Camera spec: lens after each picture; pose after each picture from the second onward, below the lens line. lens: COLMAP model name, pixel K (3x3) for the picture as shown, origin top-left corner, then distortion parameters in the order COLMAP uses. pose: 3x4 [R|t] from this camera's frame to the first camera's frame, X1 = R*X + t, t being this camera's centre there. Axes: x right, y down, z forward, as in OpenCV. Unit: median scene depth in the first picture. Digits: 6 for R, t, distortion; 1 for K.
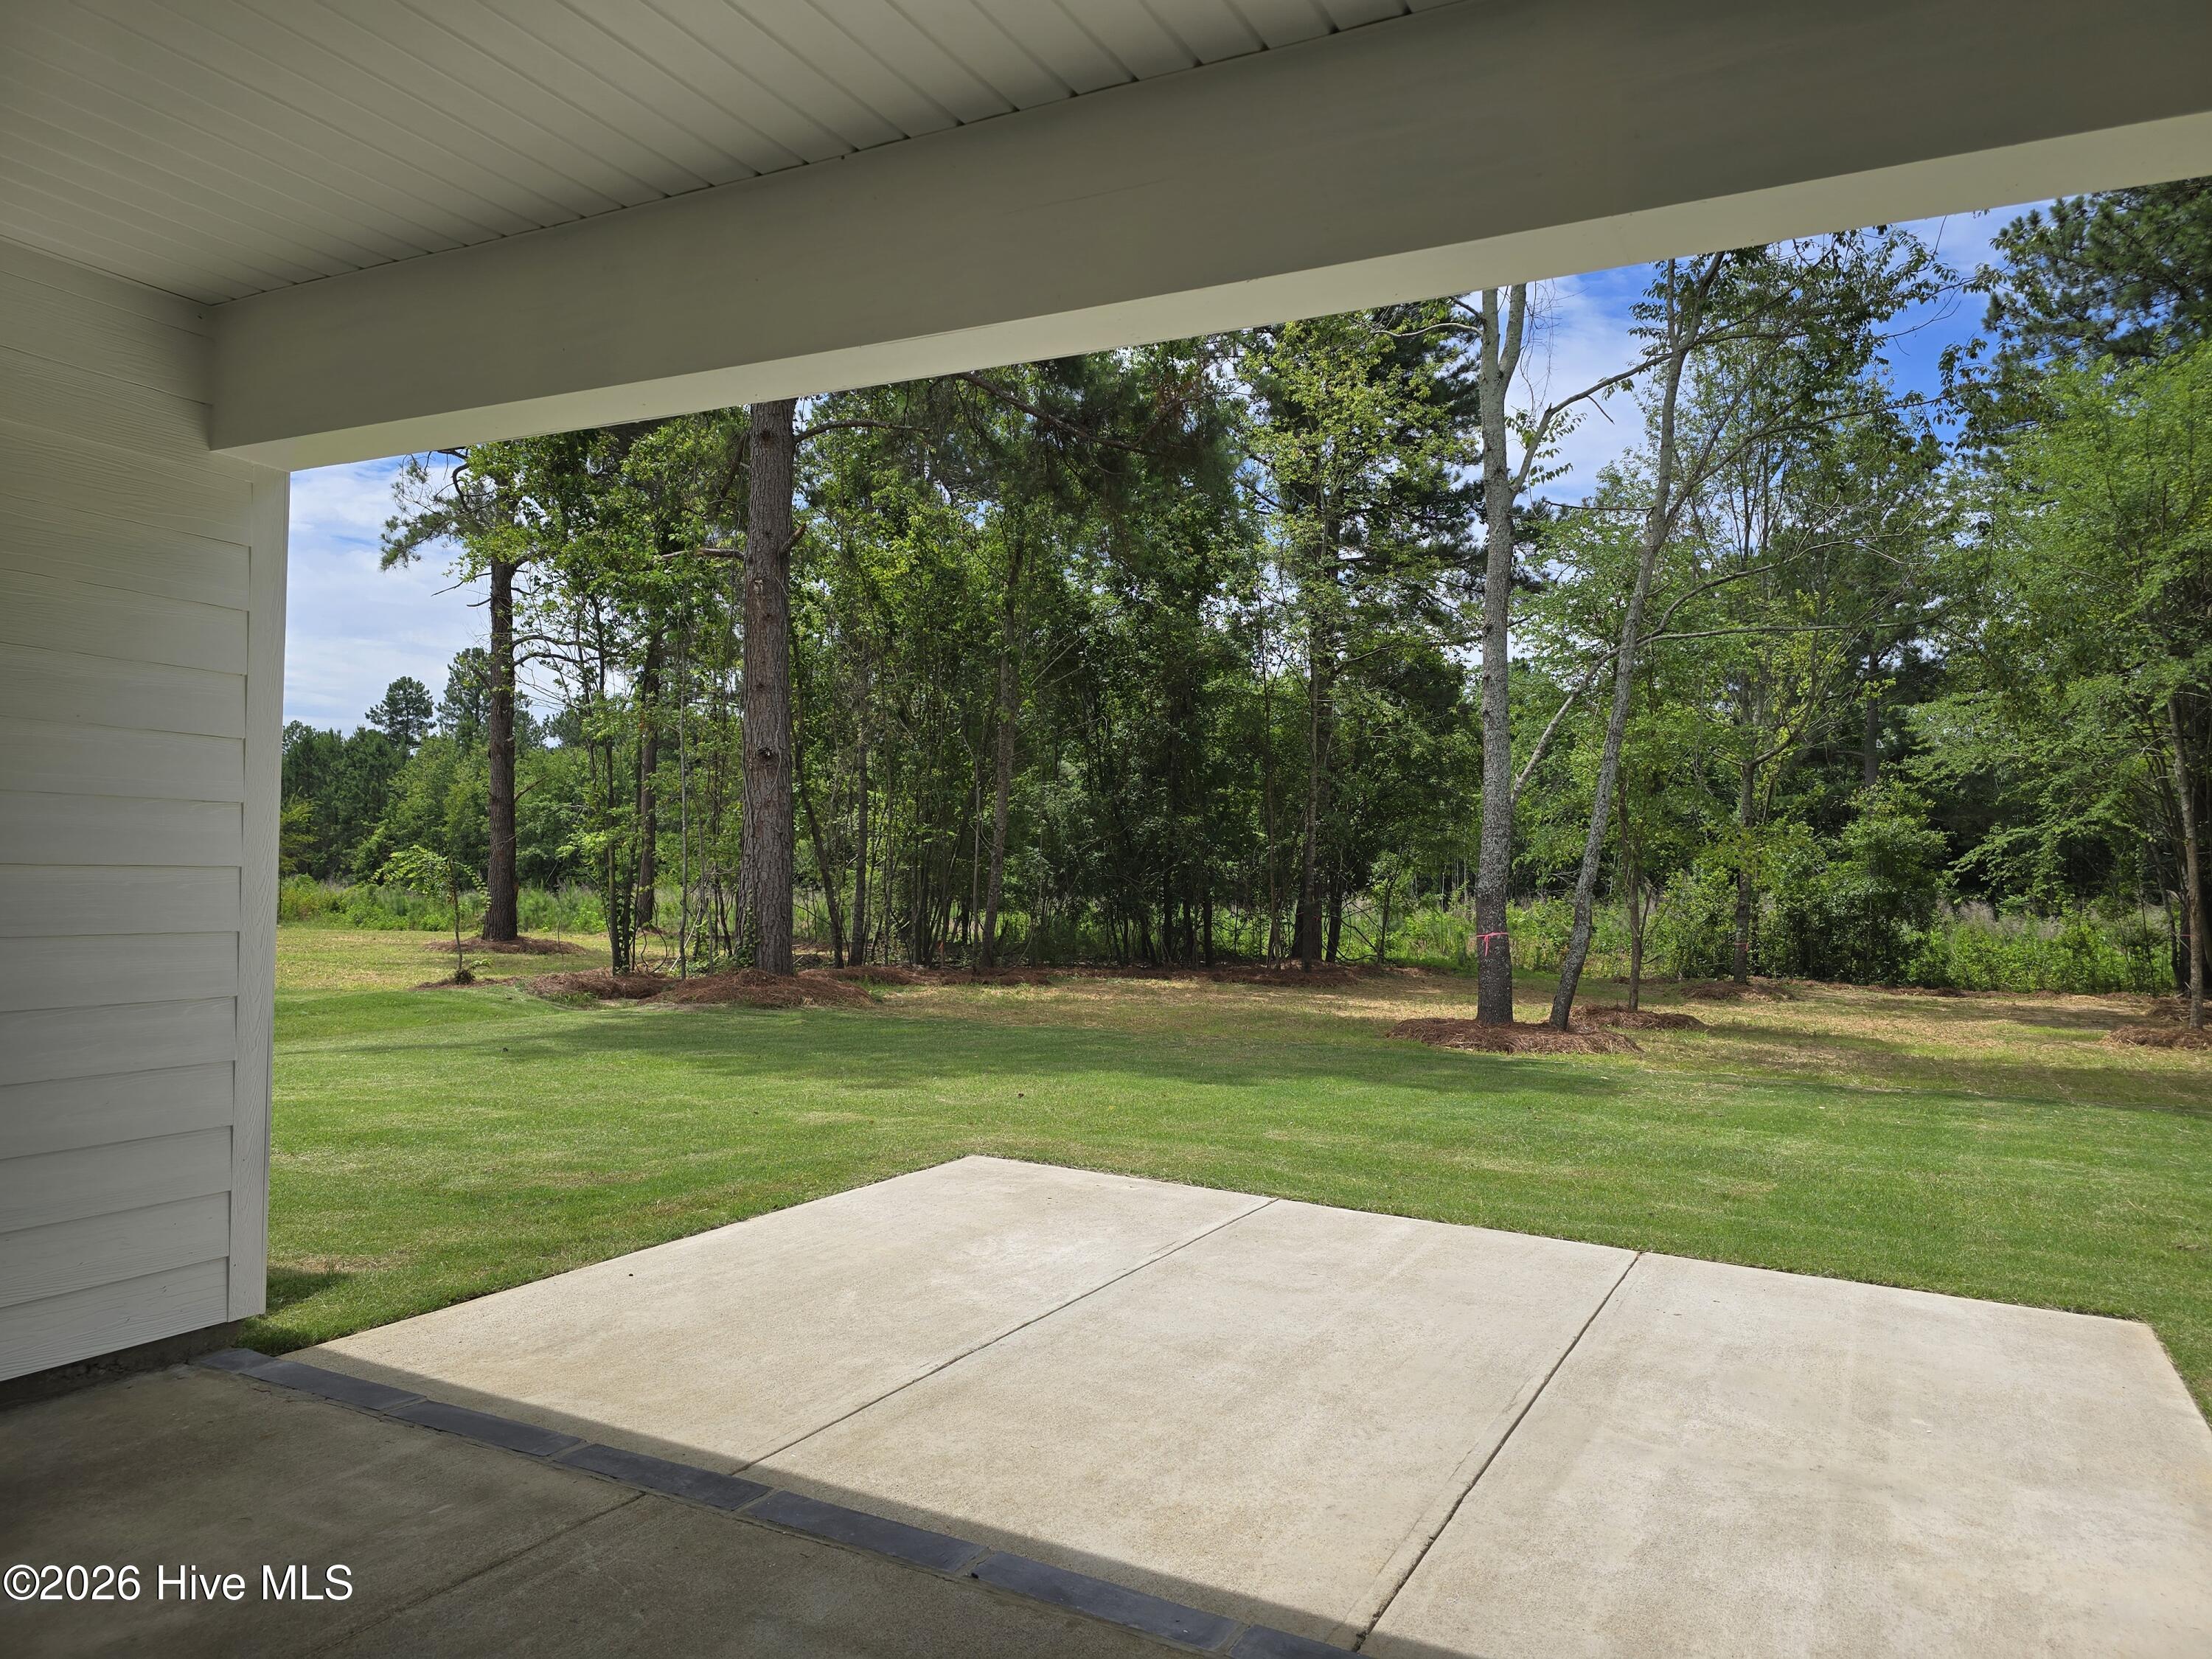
lens RADIAL K [[1486.1, 0, 1114.3], [0, 1486.1, 833.4], [0, 0, 1]] dist [0.076696, -0.068159]
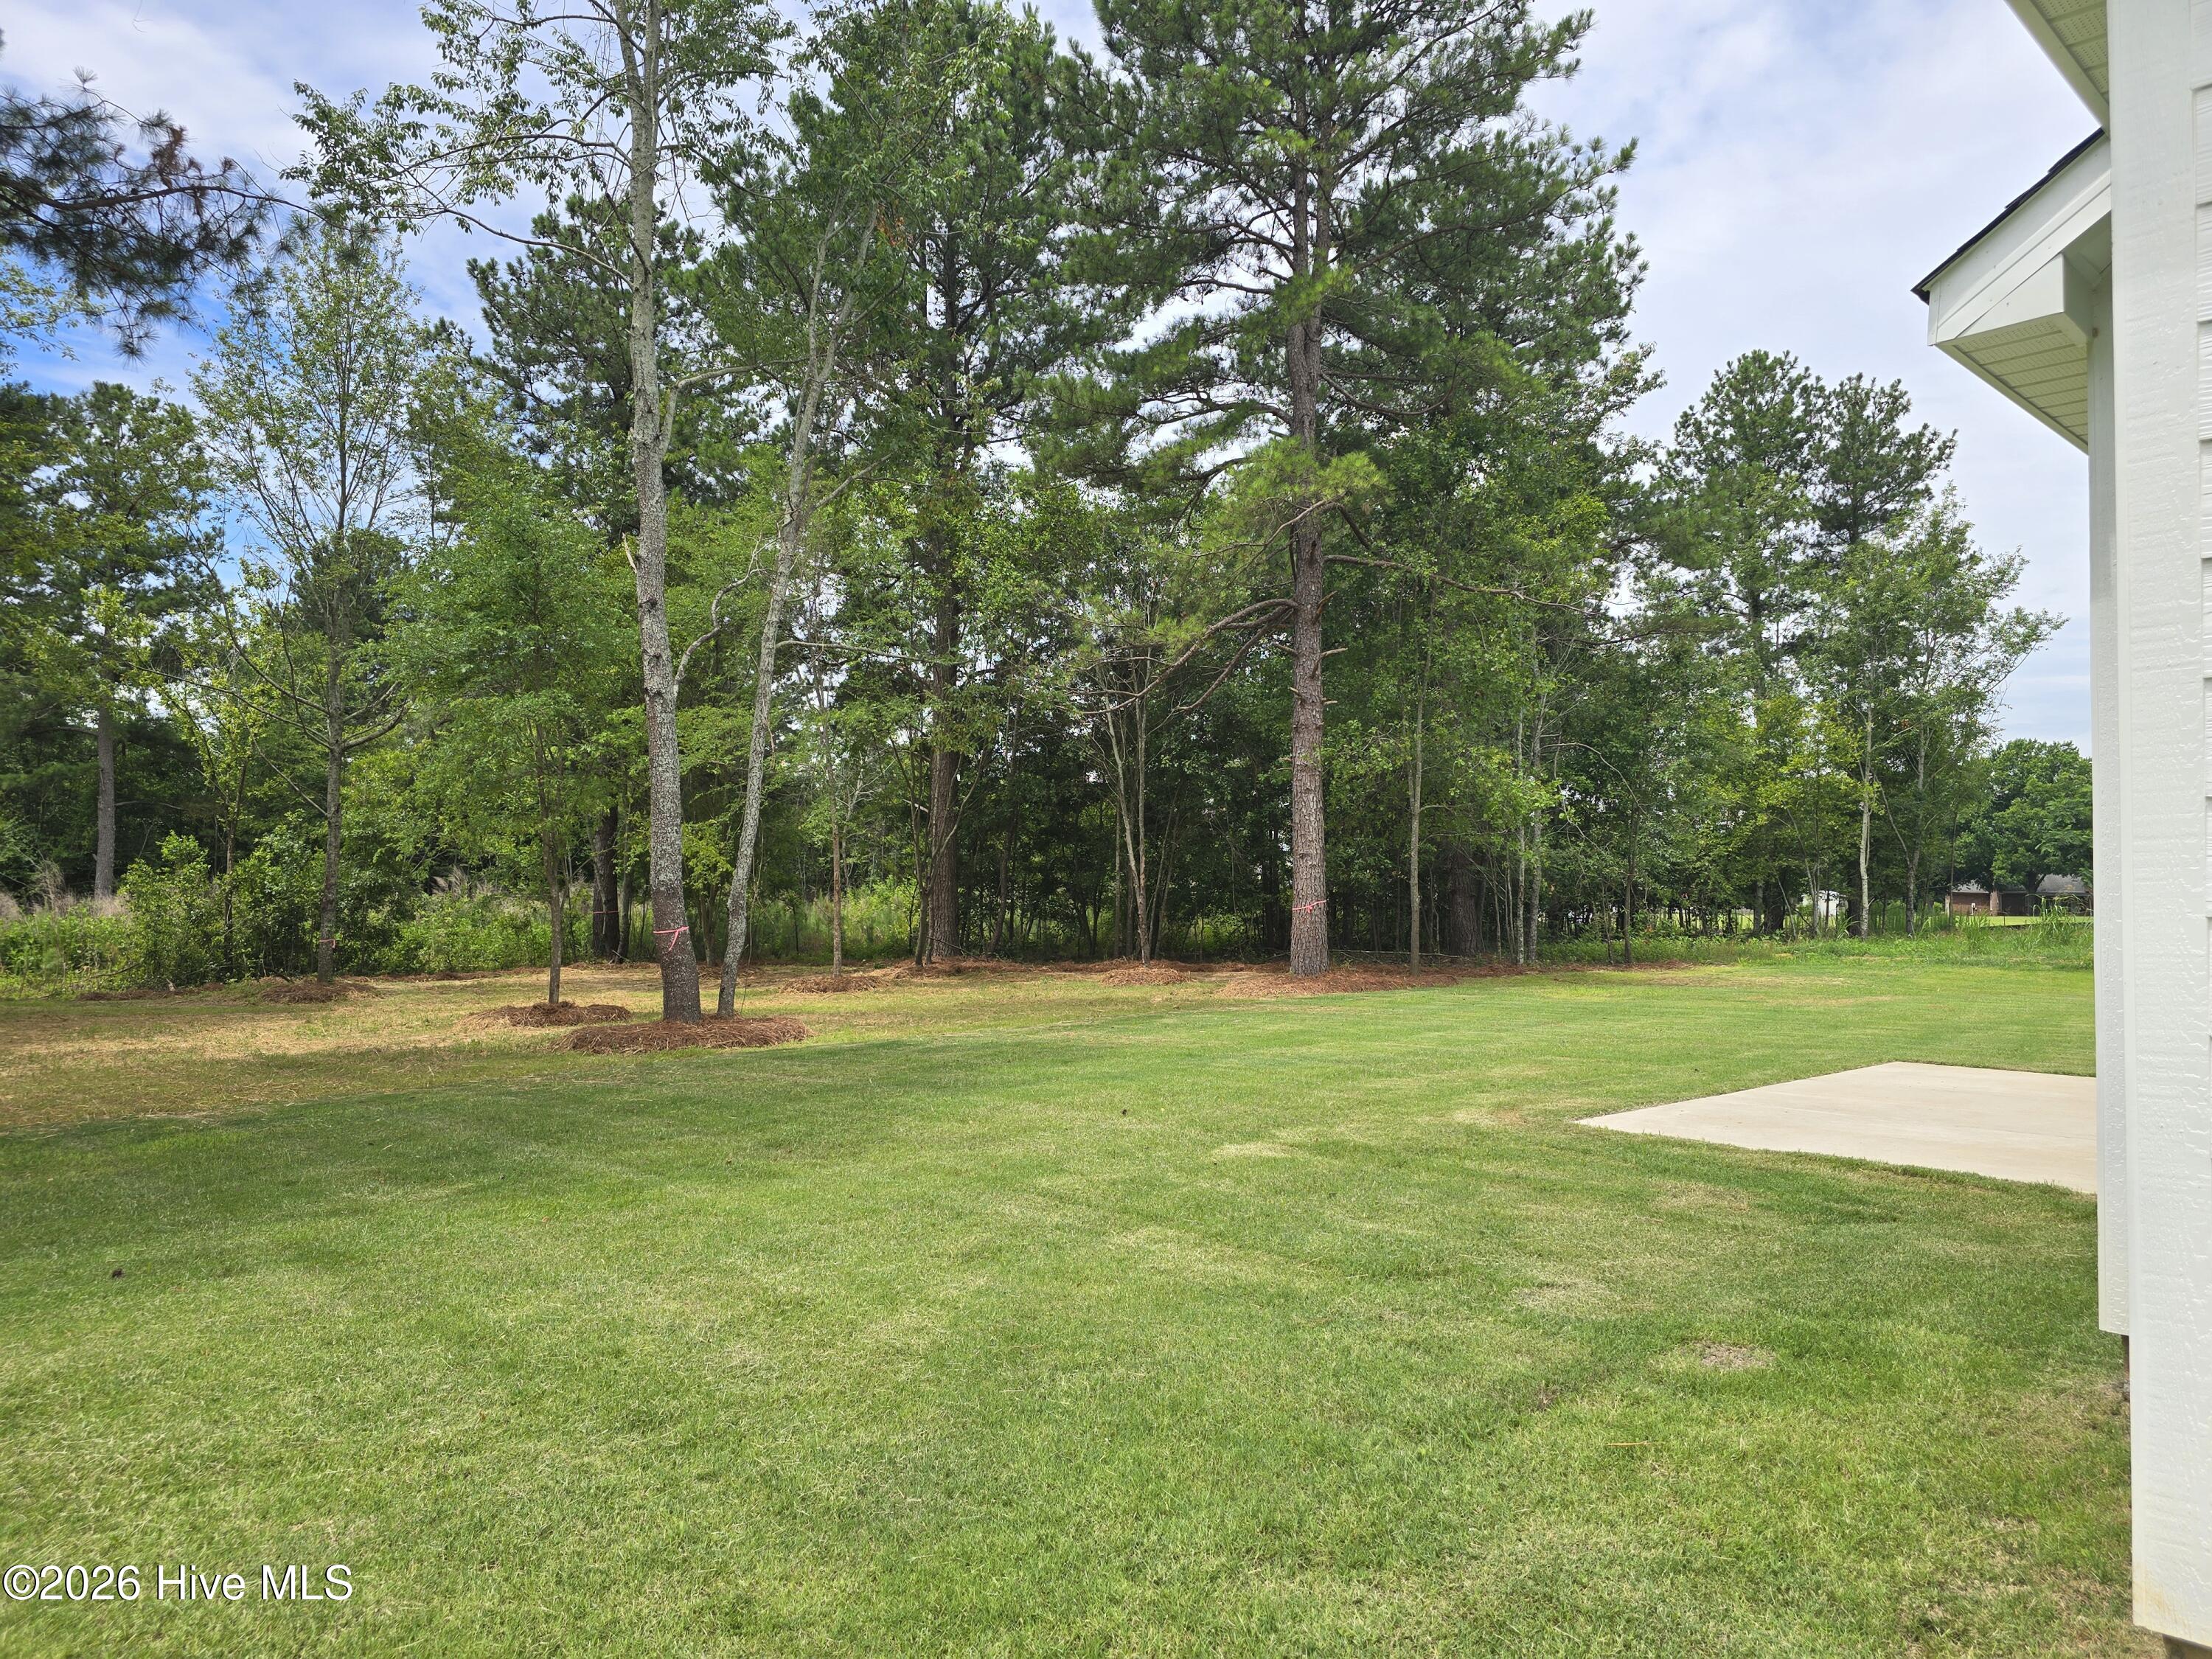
lens RADIAL K [[1486.1, 0, 1114.3], [0, 1486.1, 833.4], [0, 0, 1]] dist [0.076696, -0.068159]
pose [[0.320832, 0.011140, 0.947071, -0.446205], [-0.016943, 0.999838, -0.006020, 0.006096], [-0.946985, -0.014115, 0.320969, 0.346878]]
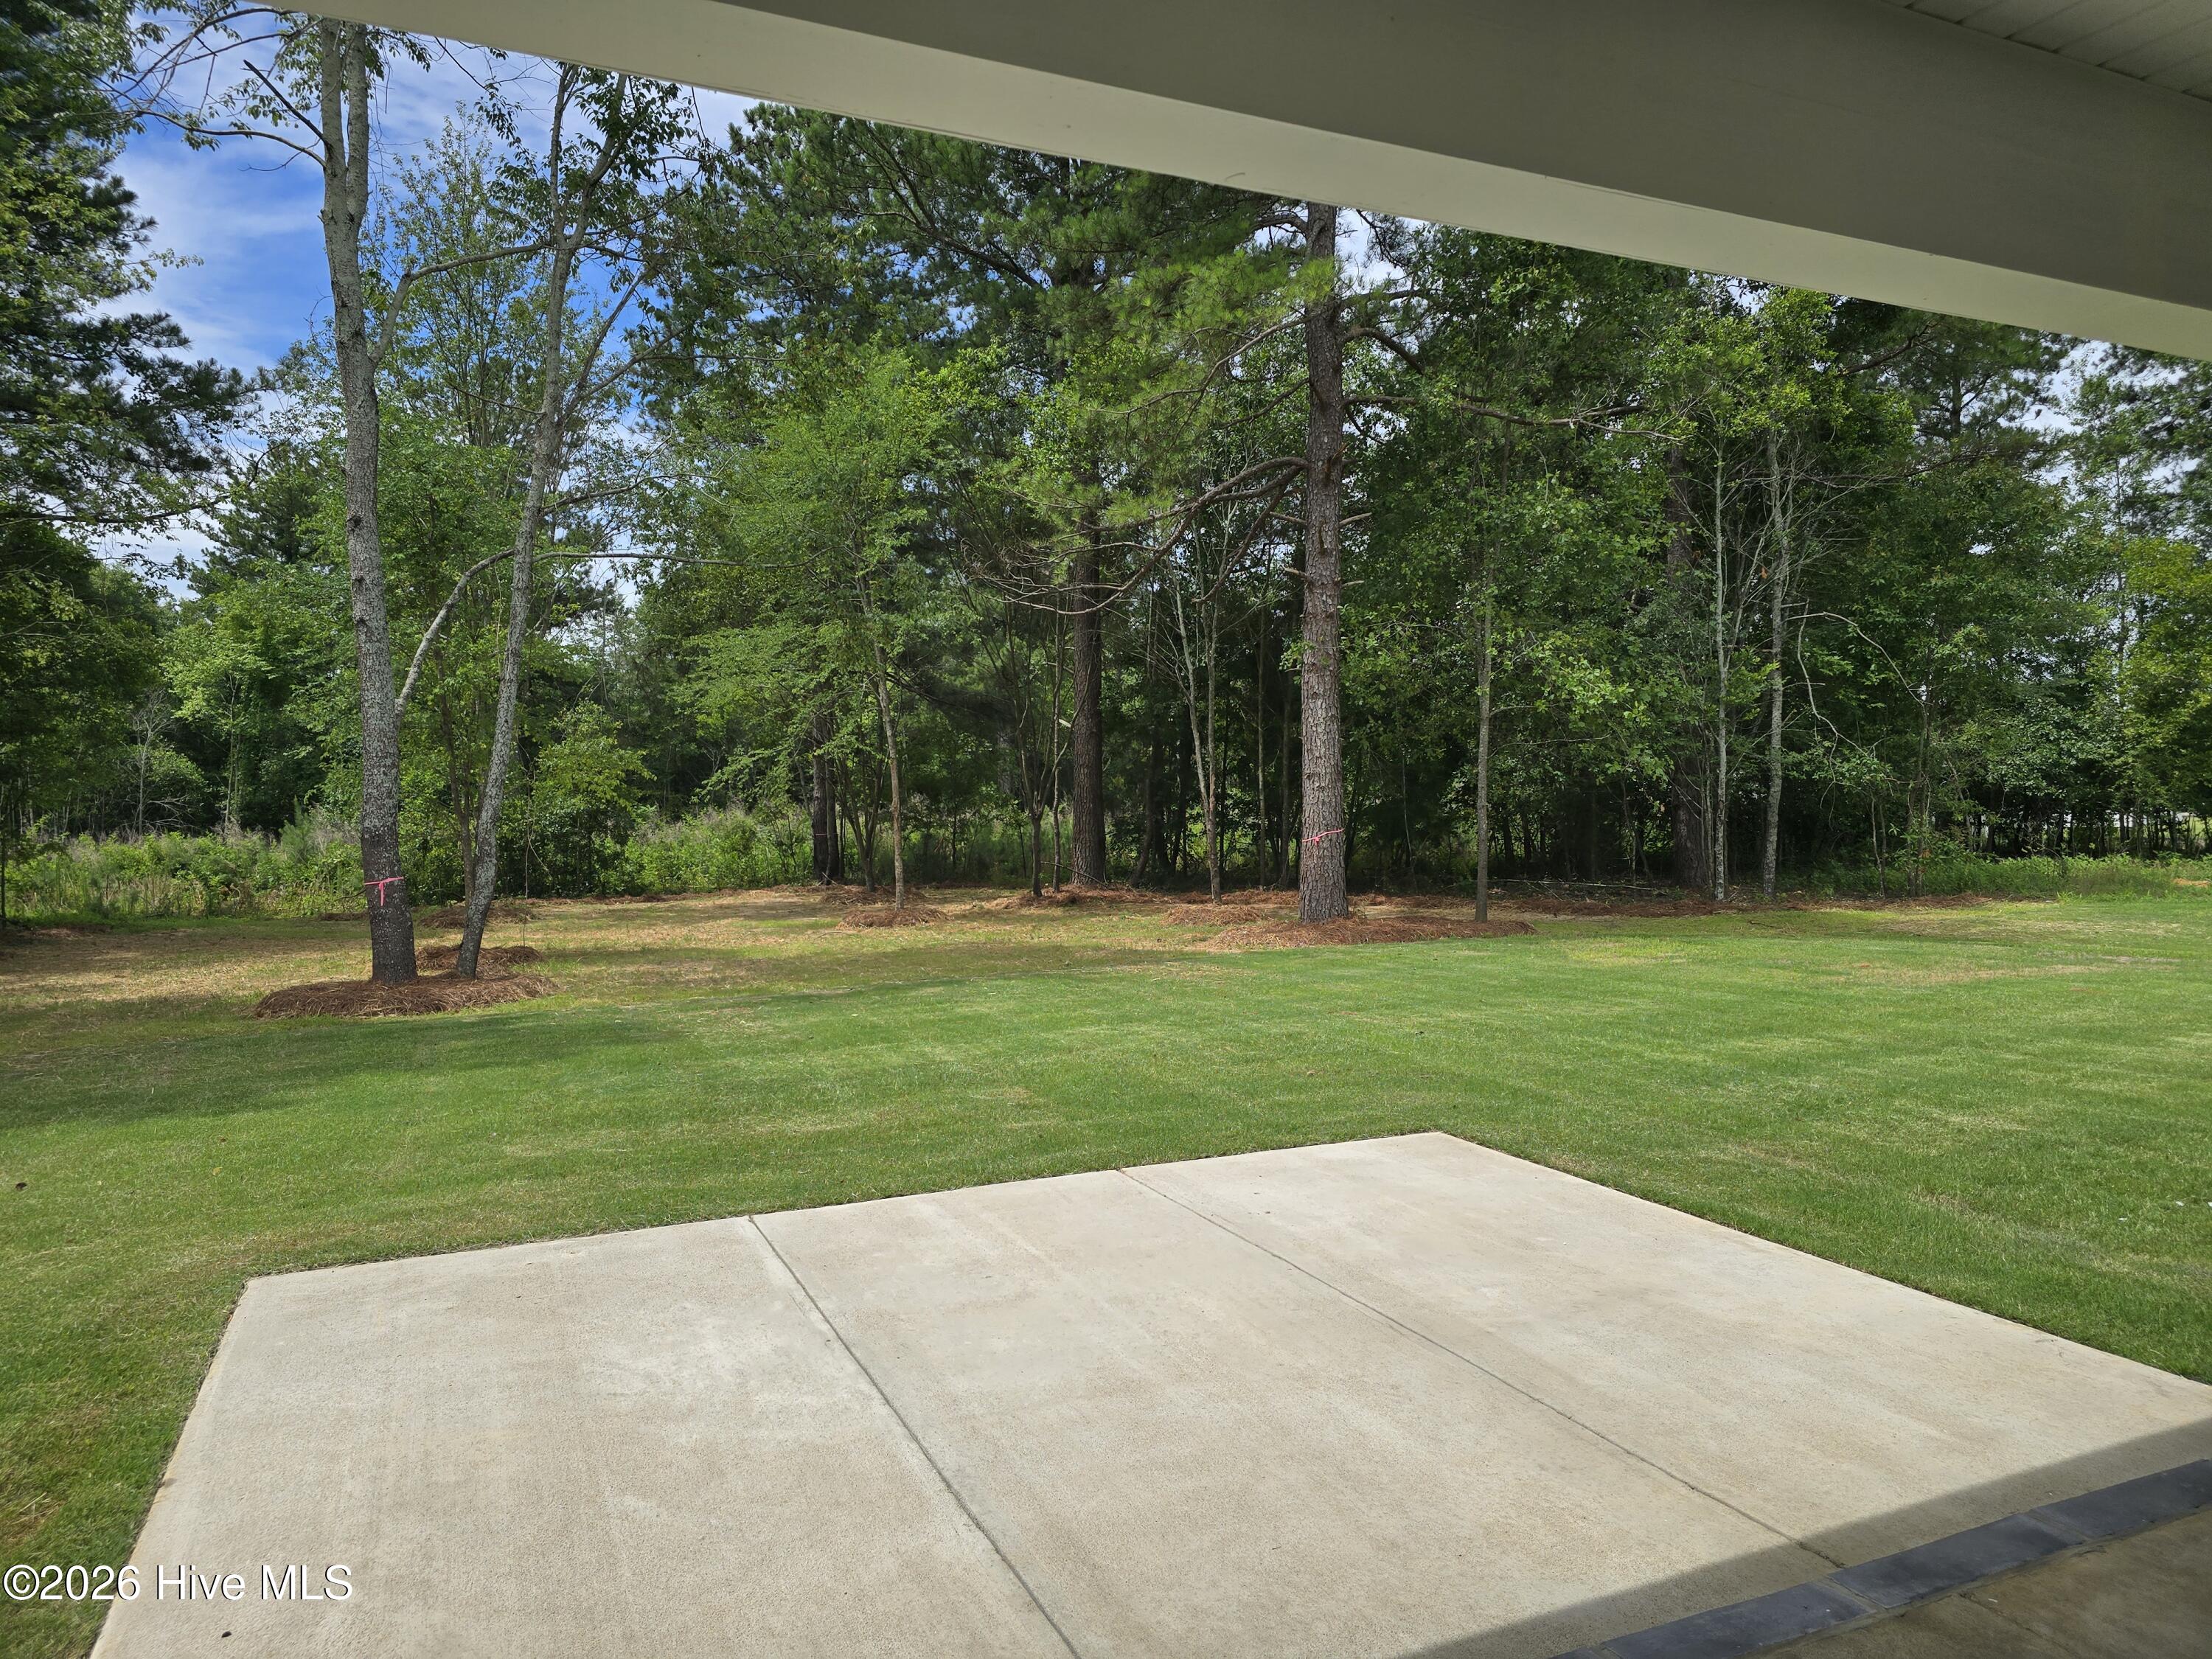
lens RADIAL K [[1486.1, 0, 1114.3], [0, 1486.1, 833.4], [0, 0, 1]] dist [0.076696, -0.068159]
pose [[0.614500, -0.053393, 0.787108, -0.140934], [0.008772, 0.998108, 0.060858, -0.007314], [-0.788868, -0.030493, 0.613806, 0.107926]]
